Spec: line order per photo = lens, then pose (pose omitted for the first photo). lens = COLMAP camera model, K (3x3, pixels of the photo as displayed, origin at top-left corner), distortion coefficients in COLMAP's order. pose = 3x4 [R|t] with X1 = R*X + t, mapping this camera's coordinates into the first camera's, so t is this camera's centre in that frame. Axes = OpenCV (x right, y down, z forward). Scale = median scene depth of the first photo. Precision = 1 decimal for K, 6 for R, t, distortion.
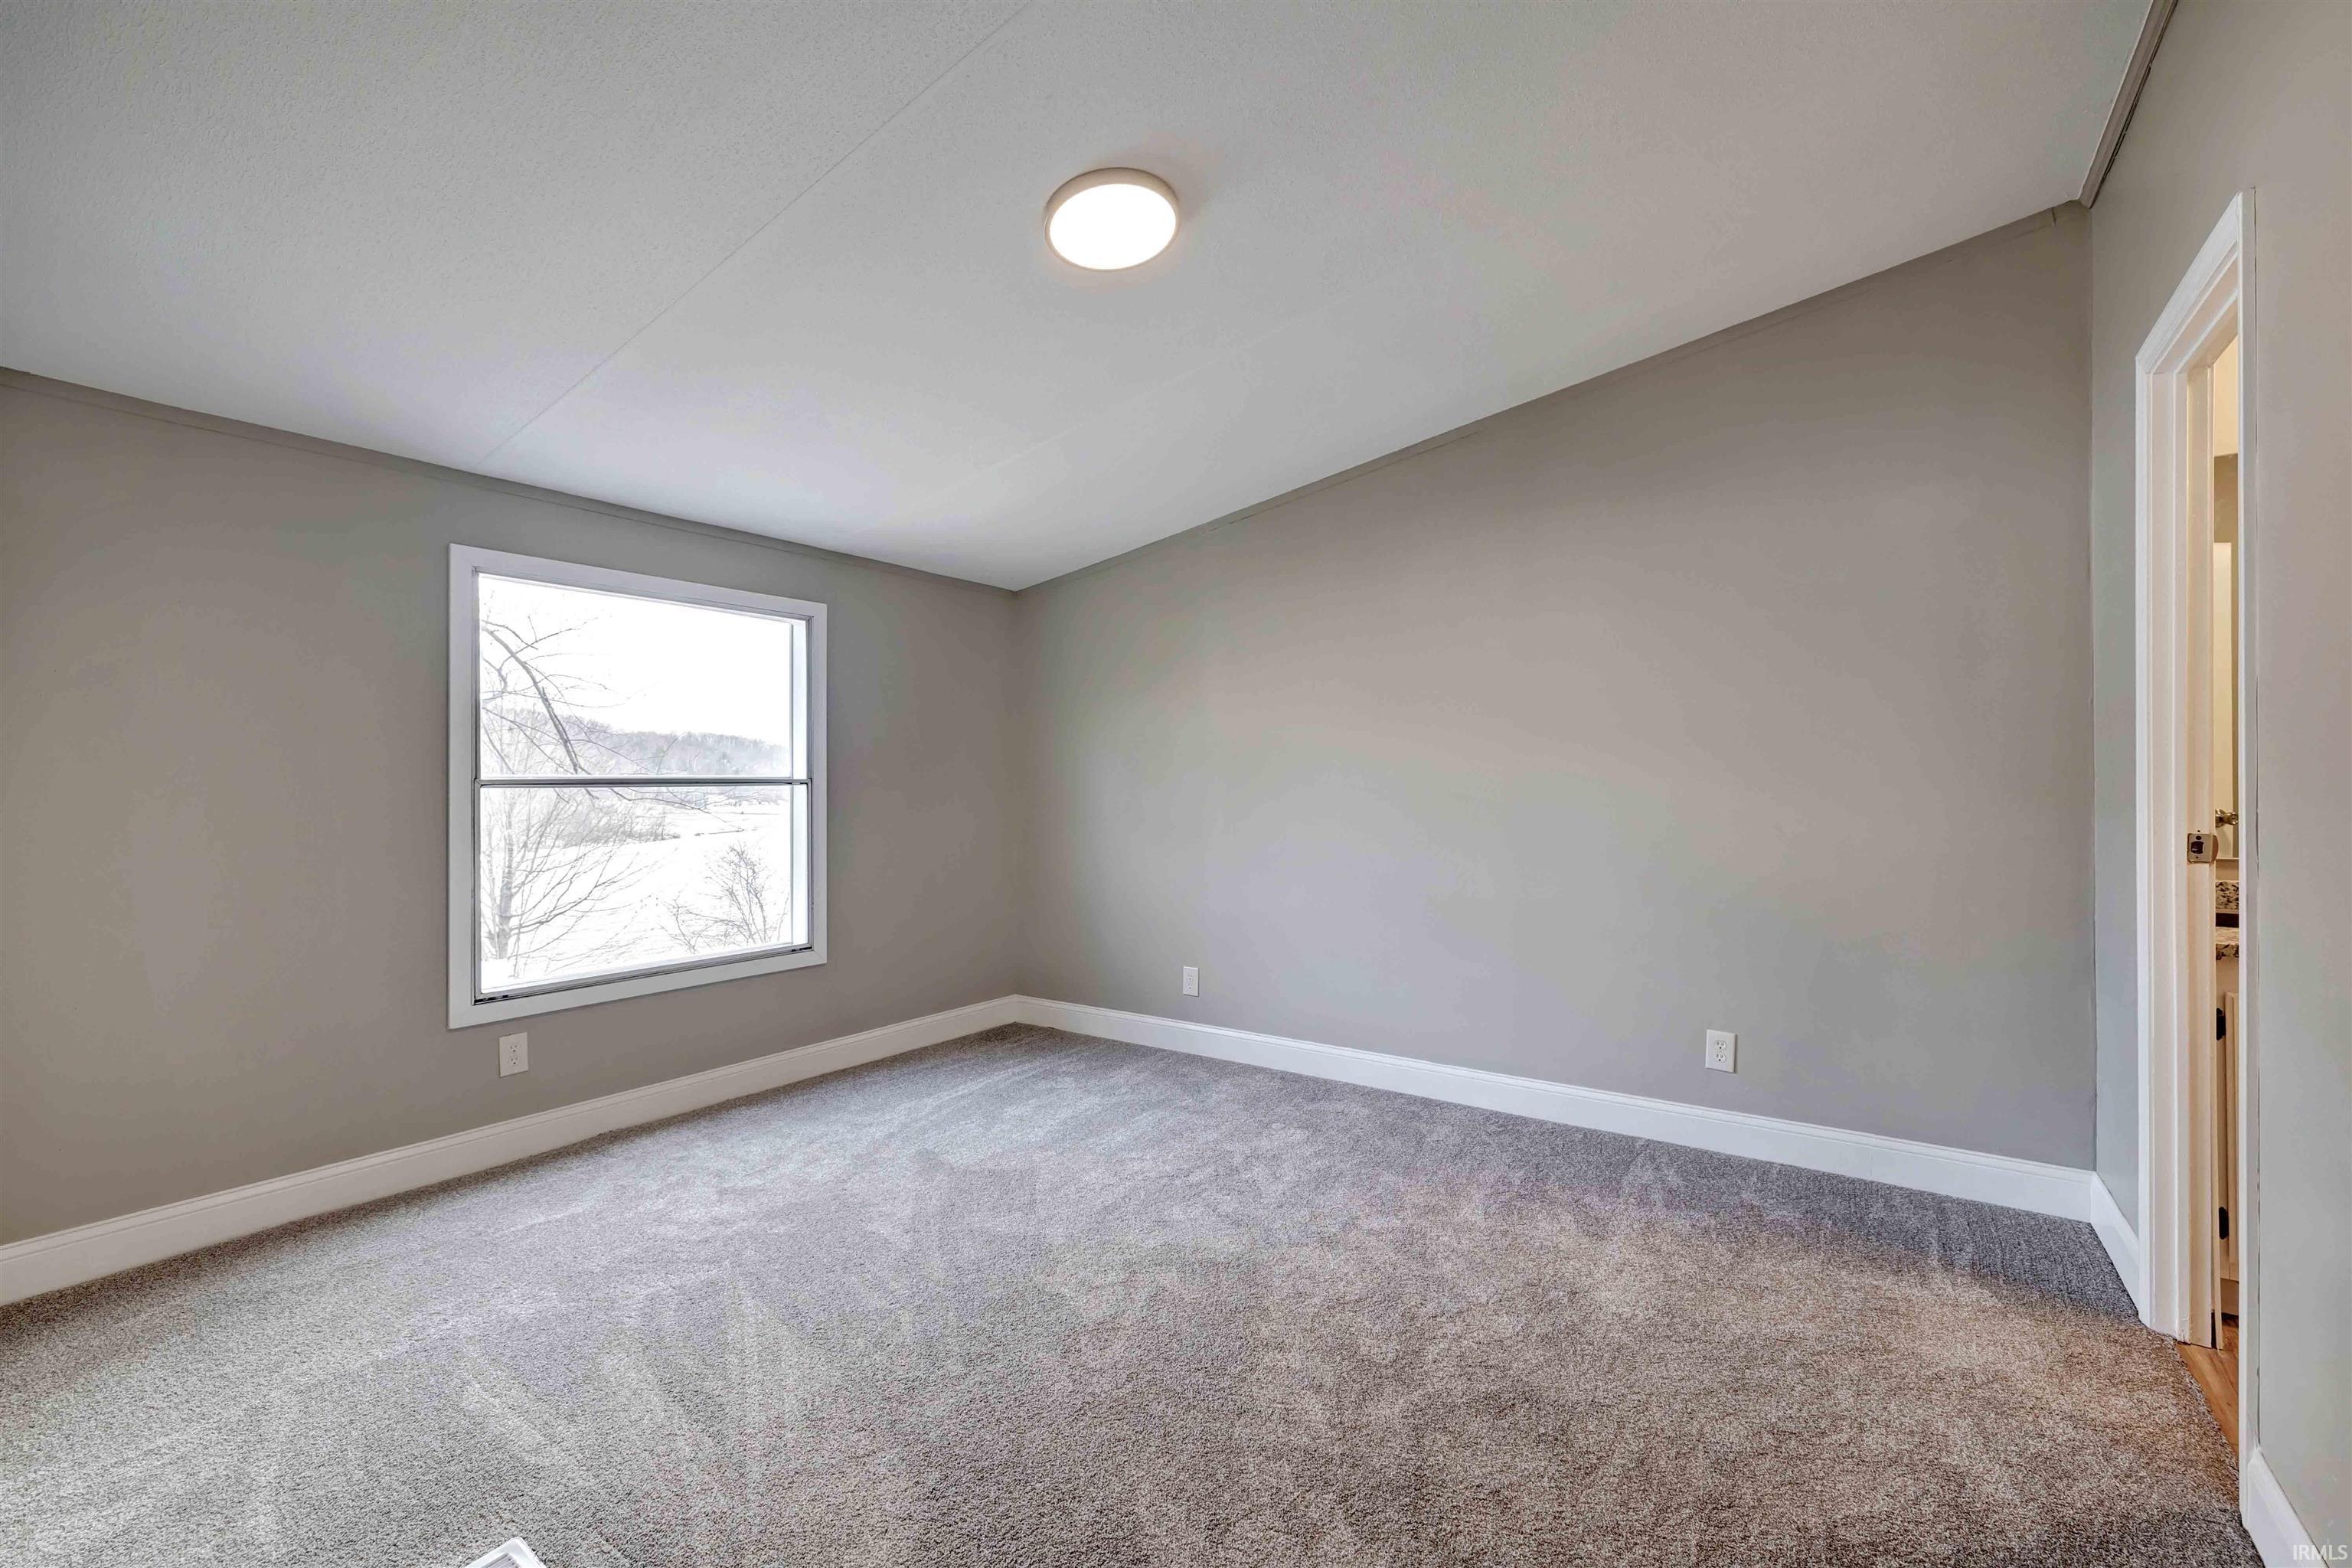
lens RADIAL K [[985.2, 0, 1198.2], [0, 985.2, 768.9], [0, 0, 1]] dist [0.003273, -0.001014]
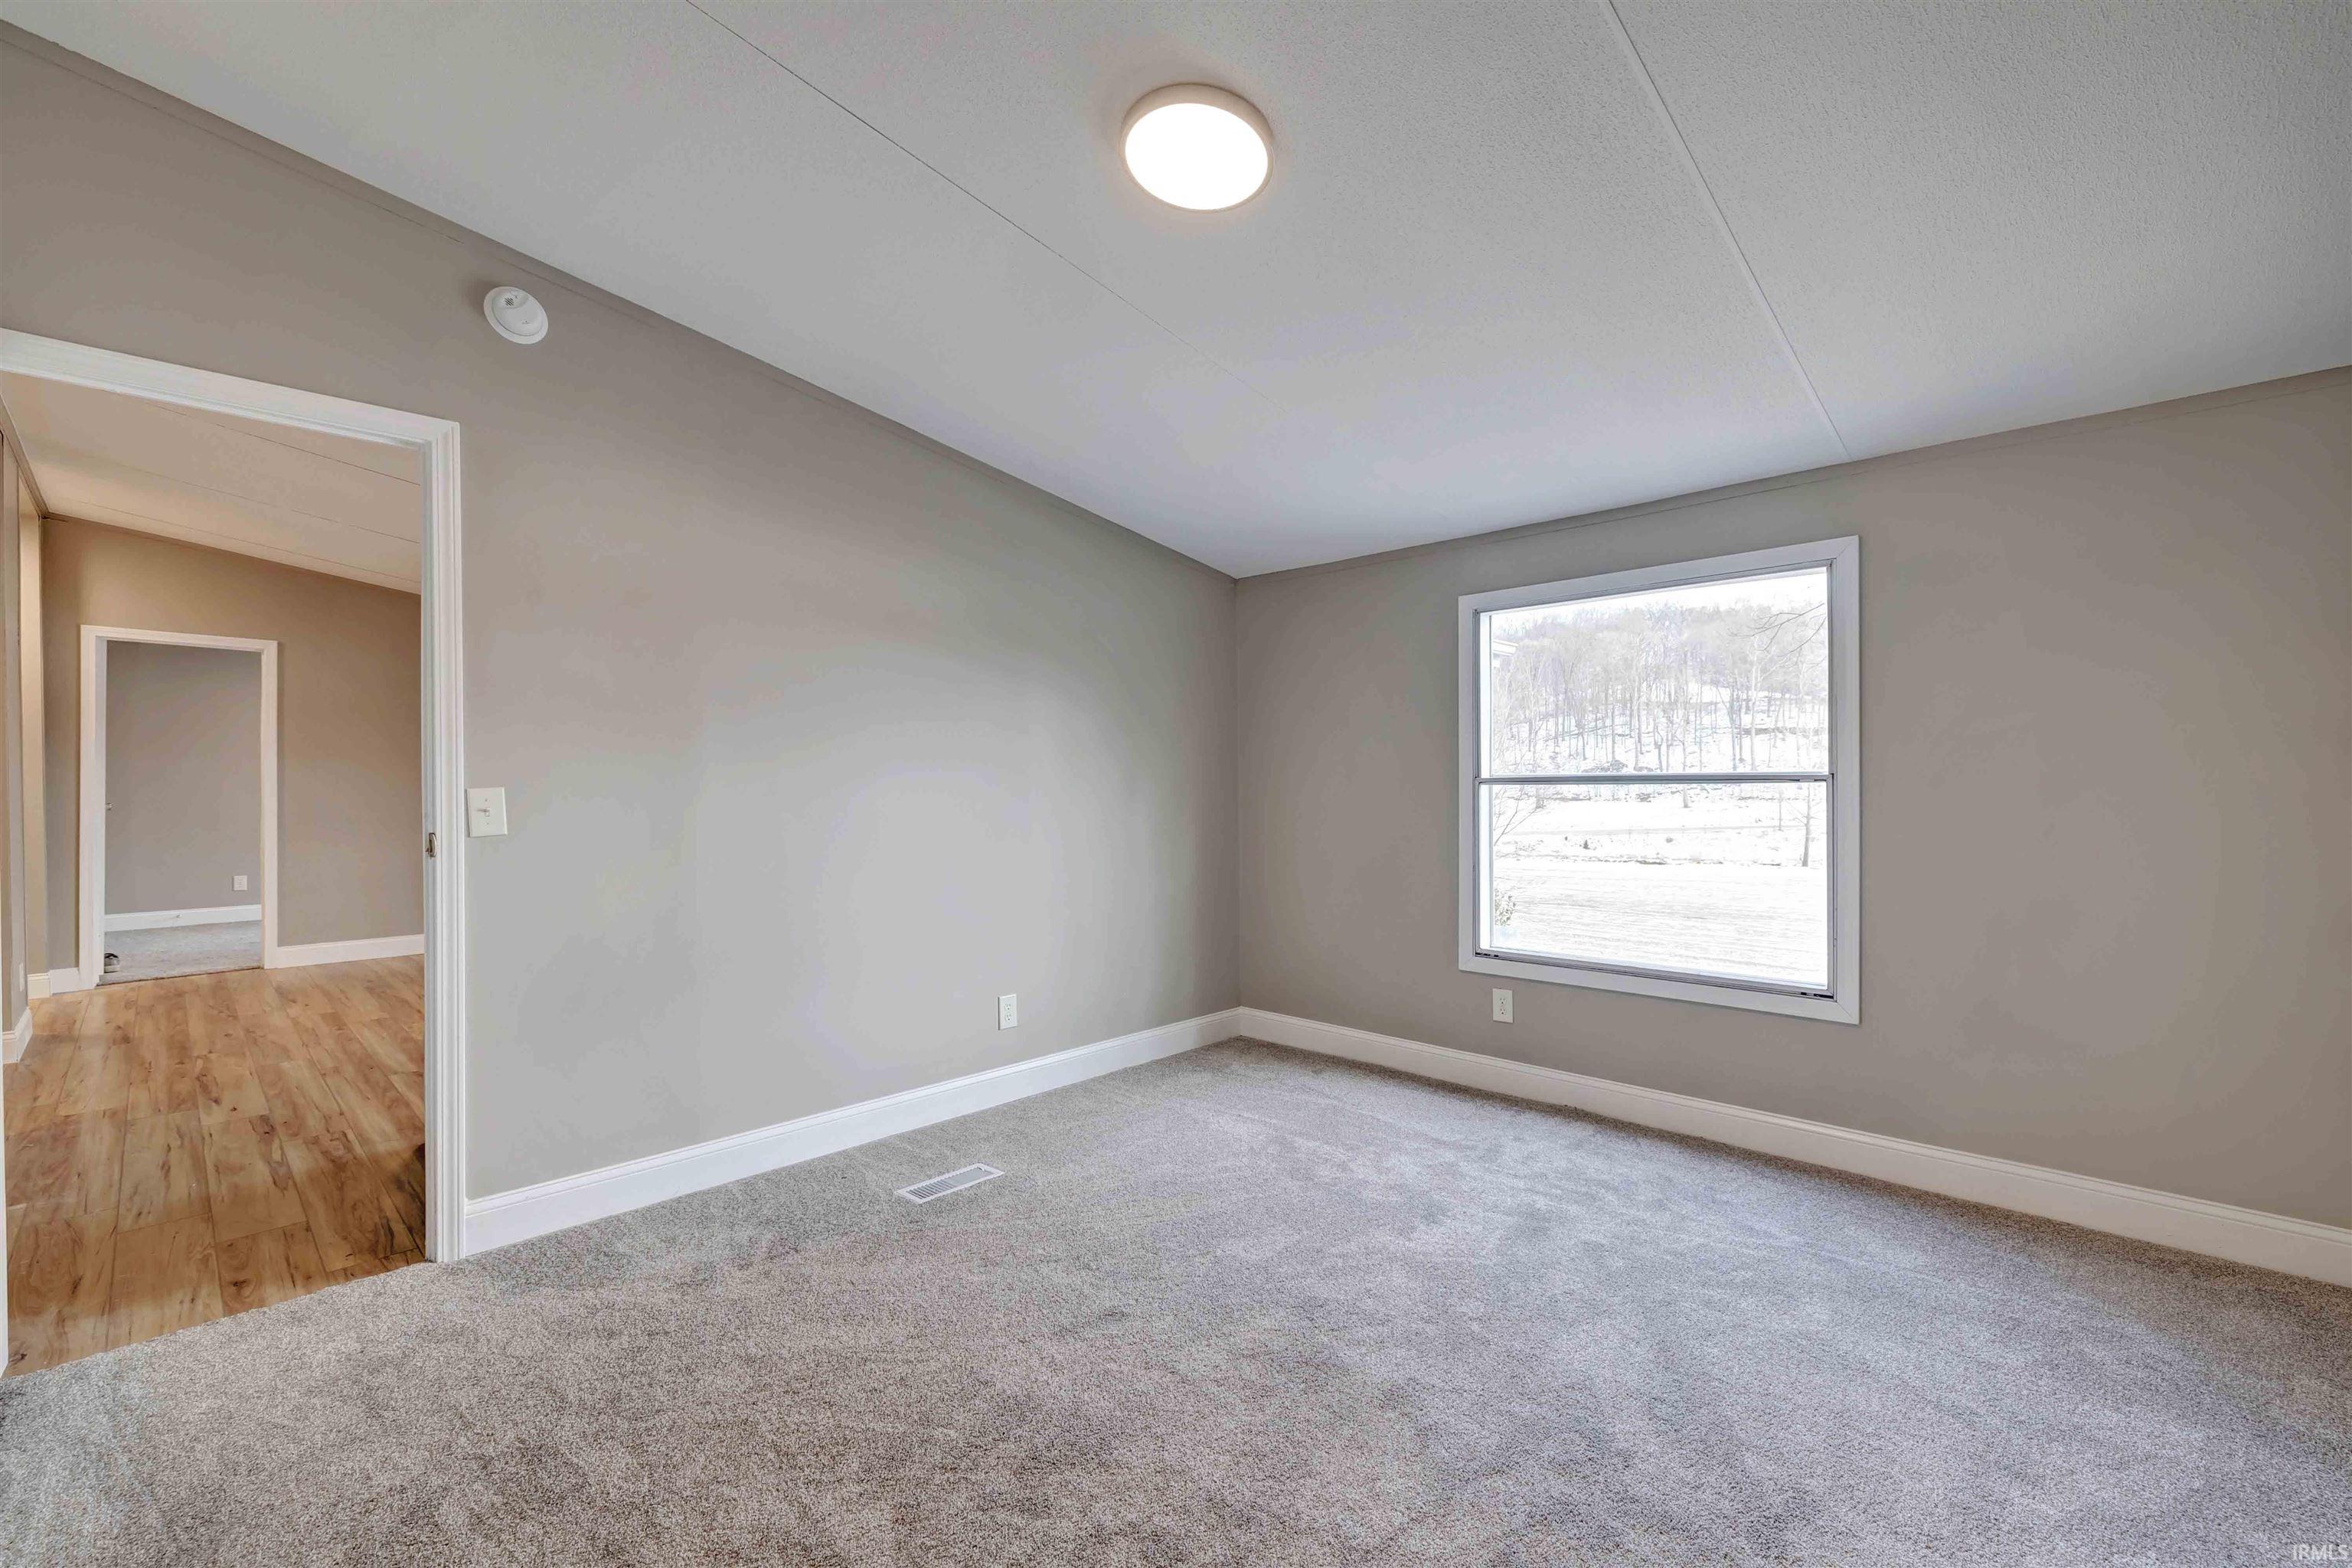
lens RADIAL K [[985.2, 0, 1171.2], [0, 985.2, 774.3], [0, 0, 1]] dist [0.003273, -0.001014]
pose [[-0.170522, -0.013380, -0.985263, 0.564038], [0.013597, 0.999781, -0.015930, 0.020463], [0.985260, -0.016113, -0.170302, 0.810730]]
